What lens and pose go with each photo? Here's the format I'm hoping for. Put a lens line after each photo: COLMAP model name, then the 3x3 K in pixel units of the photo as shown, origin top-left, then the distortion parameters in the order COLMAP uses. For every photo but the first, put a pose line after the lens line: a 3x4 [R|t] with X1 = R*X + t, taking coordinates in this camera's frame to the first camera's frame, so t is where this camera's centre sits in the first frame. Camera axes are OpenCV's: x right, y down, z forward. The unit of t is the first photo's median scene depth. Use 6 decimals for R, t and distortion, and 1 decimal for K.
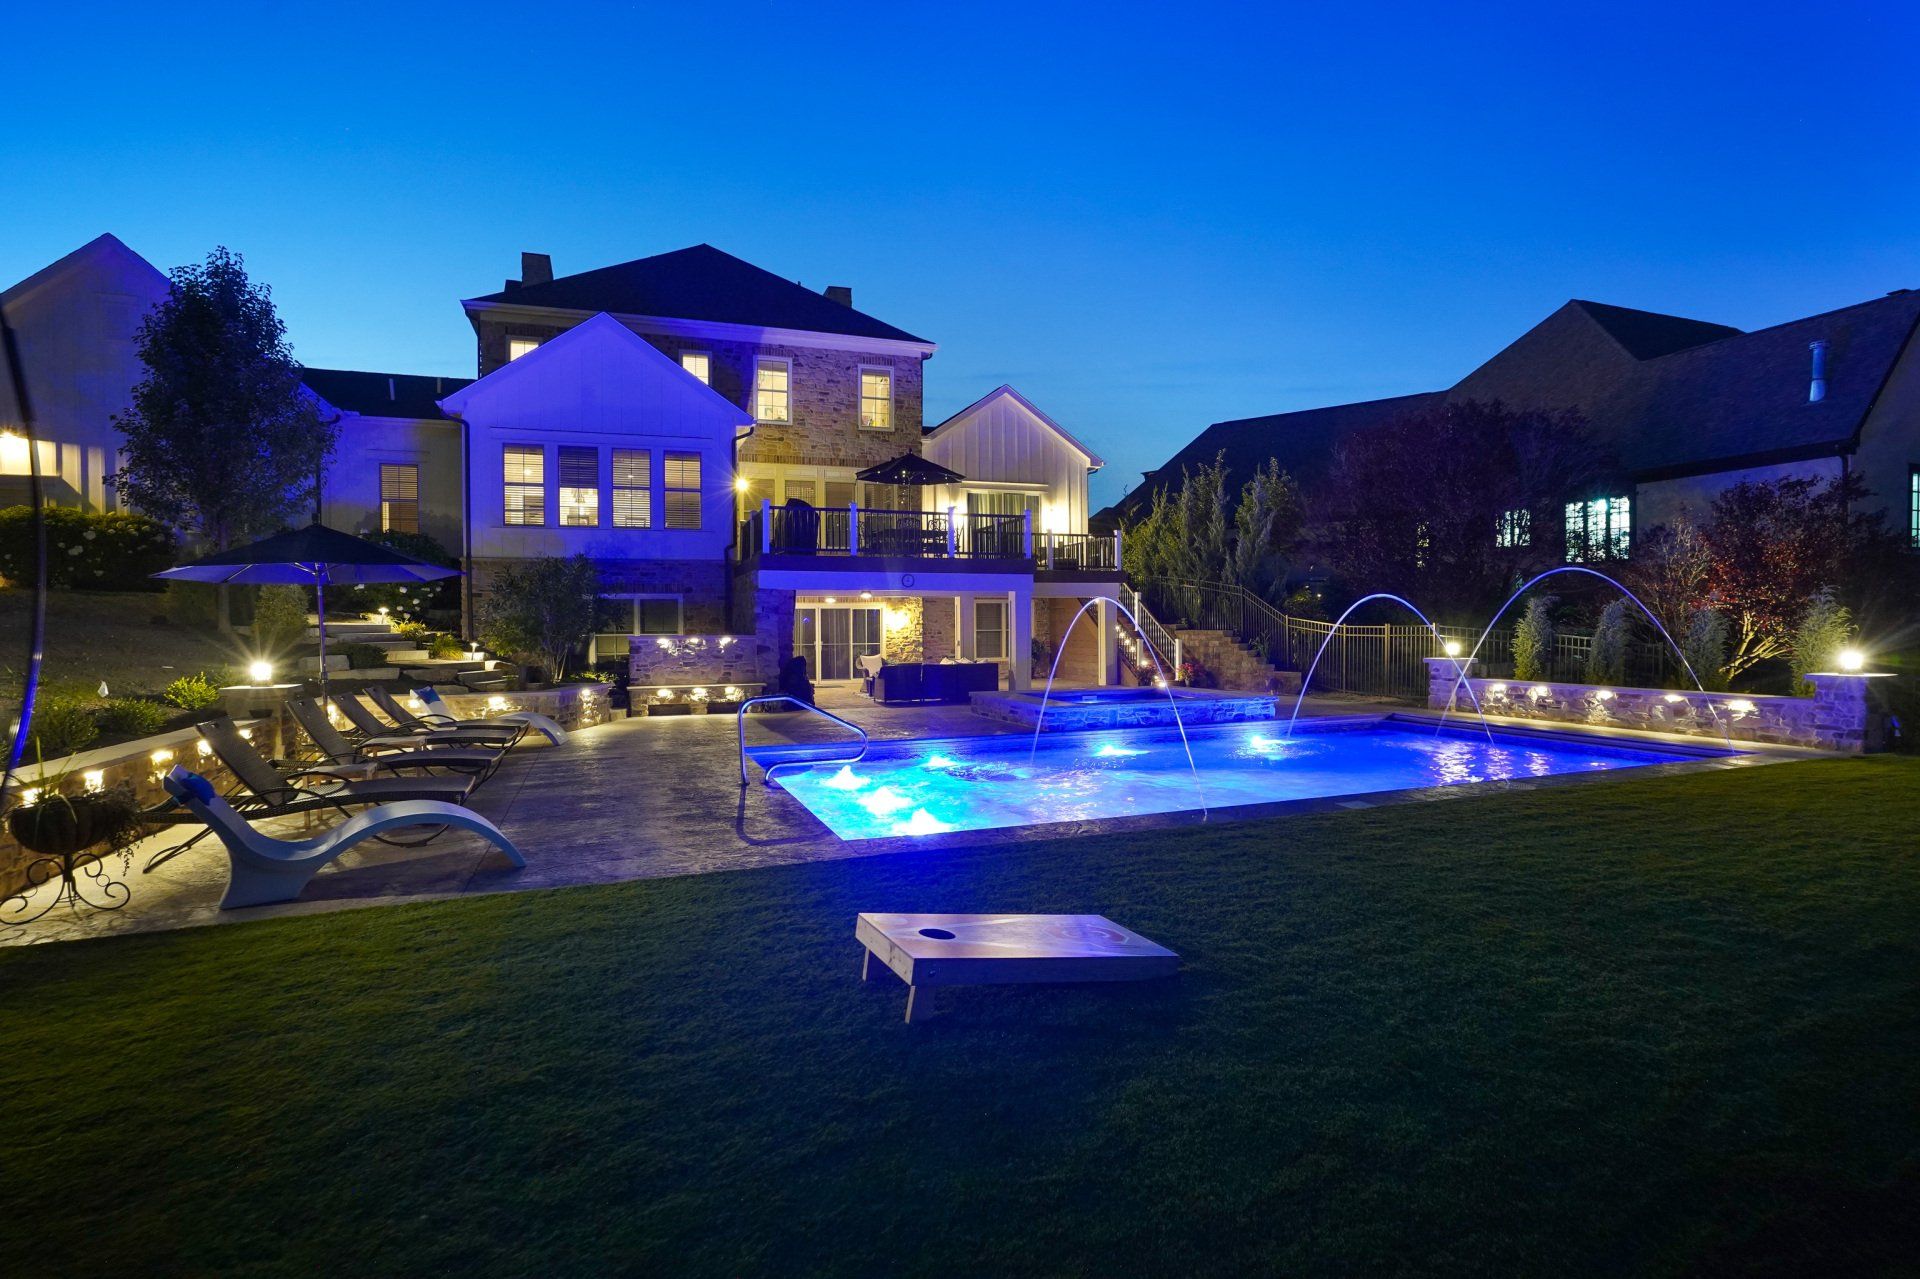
lens RADIAL K [[899.9, 0, 960.0], [0, 899.9, 639.5], [0, 0, 1]] dist [-0.058928, 0.023988]
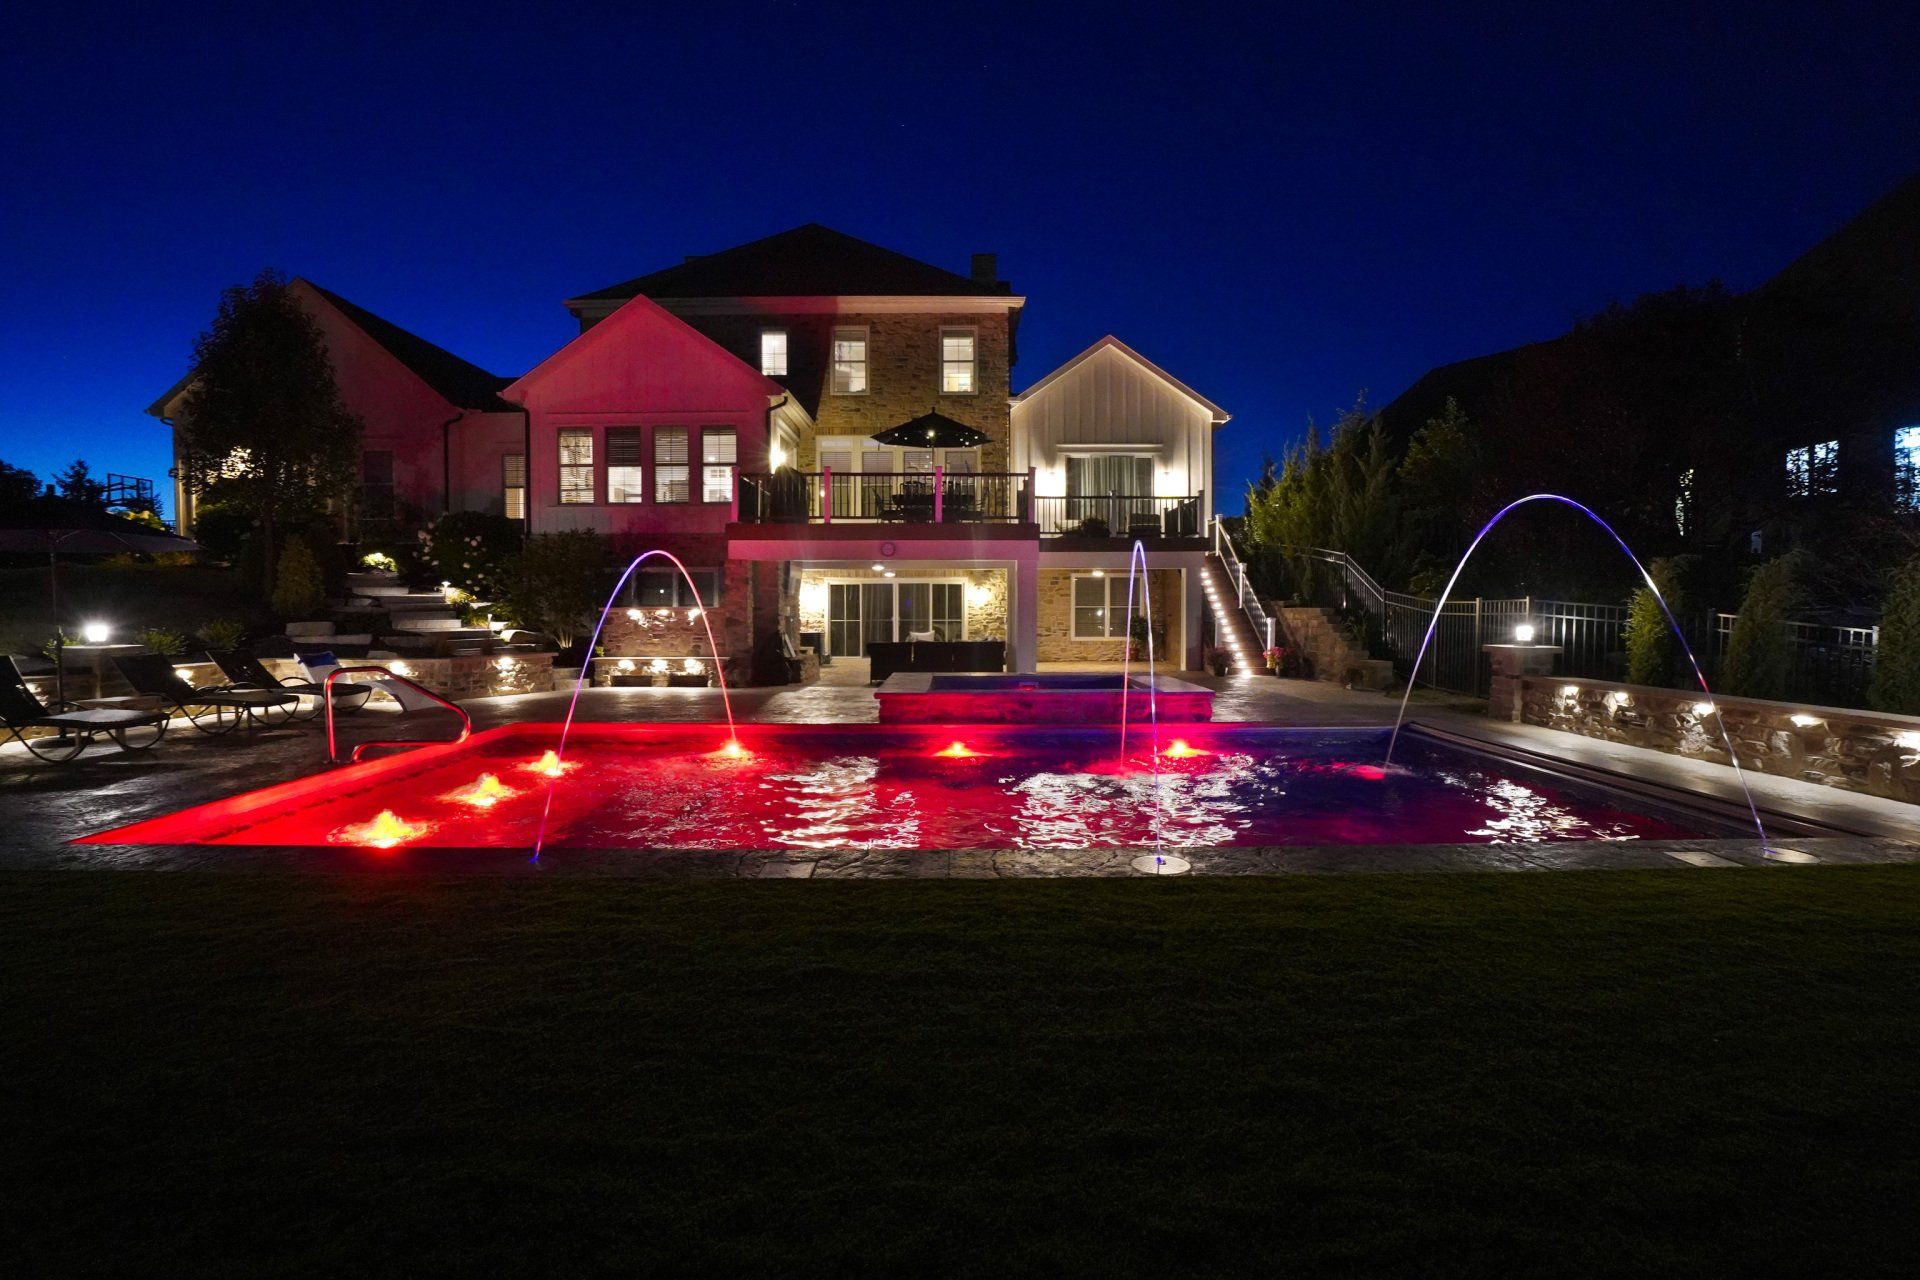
lens RADIAL K [[868.4, 0, 960.0], [0, 868.4, 640.0], [0, 0, 1]] dist [-0.055036, 0.020040]
pose [[0.943538, 0.018378, -0.330754, 0.287156], [-0.010799, 0.999636, 0.024735, 0.003904], [0.331089, -0.019767, 0.943393, 0.178322]]
